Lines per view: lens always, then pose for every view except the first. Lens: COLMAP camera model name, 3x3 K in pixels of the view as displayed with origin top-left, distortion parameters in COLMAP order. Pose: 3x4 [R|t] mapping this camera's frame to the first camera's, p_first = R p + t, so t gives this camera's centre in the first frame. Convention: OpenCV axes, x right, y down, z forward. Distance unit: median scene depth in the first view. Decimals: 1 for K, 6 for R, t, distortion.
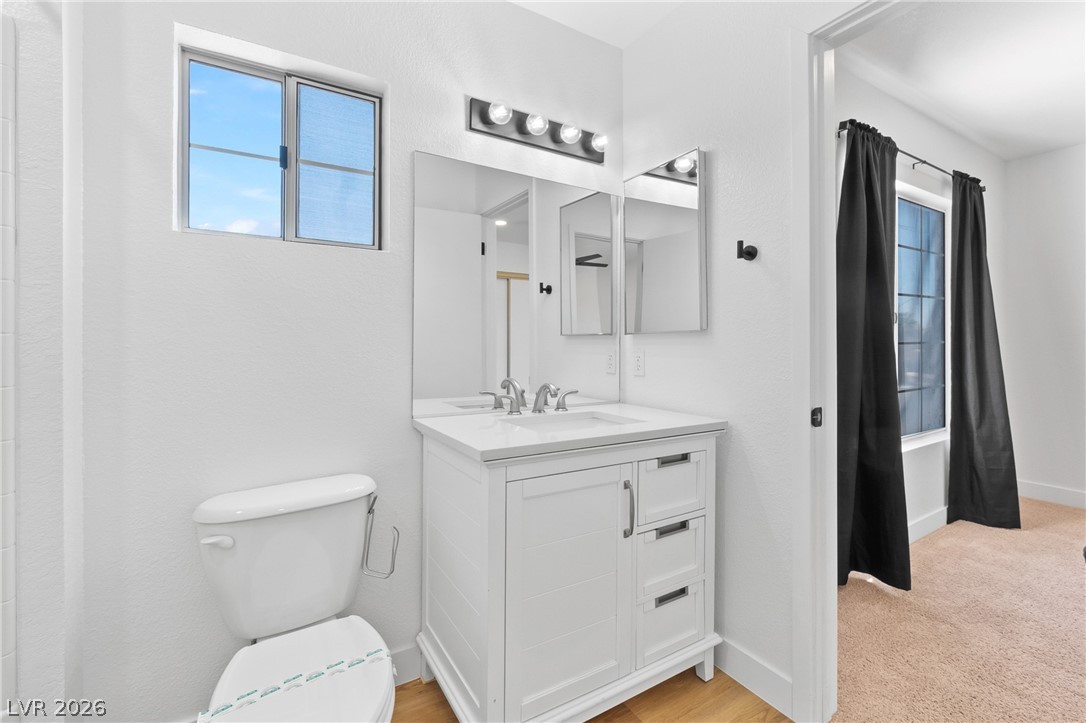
lens RADIAL K [[465.1, 0, 537.3], [0, 465.1, 349.6], [0, 0, 1]] dist [-0.007049, 0.002730]
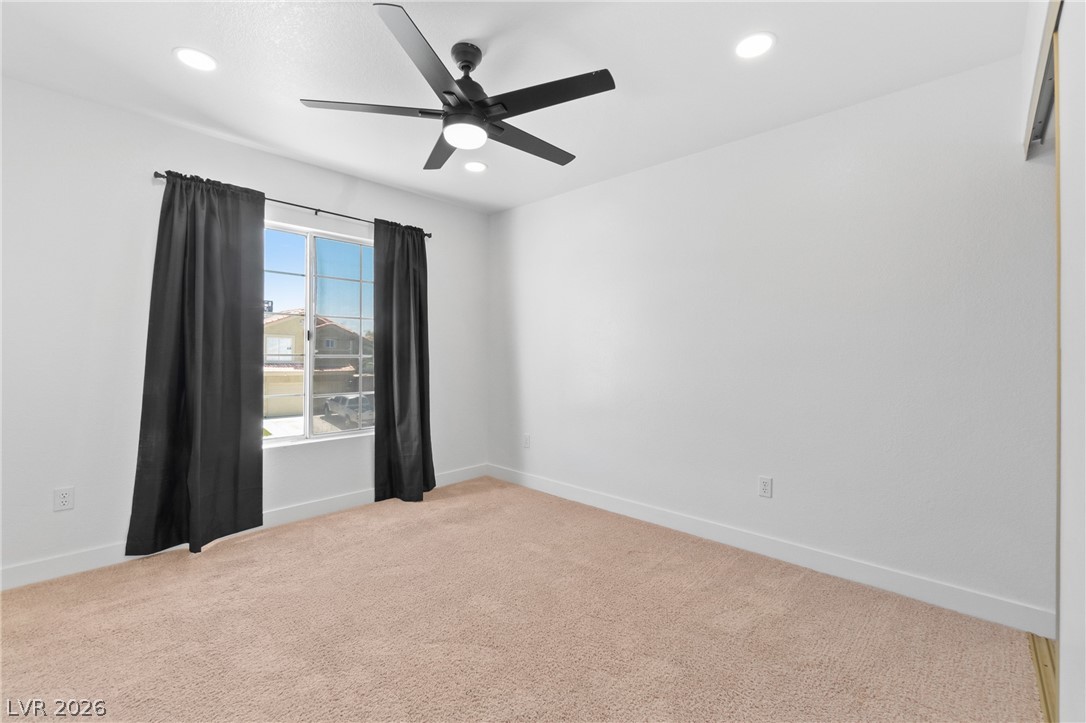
lens RADIAL K [[465.1, 0, 543.4], [0, 465.1, 359.3], [0, 0, 1]] dist [-0.007049, 0.002730]
pose [[0.962279, 0.008196, 0.271943, 0.998549], [-0.004555, 0.999891, -0.014019, 0.009645], [-0.272028, 0.012251, 0.962211, -0.331840]]
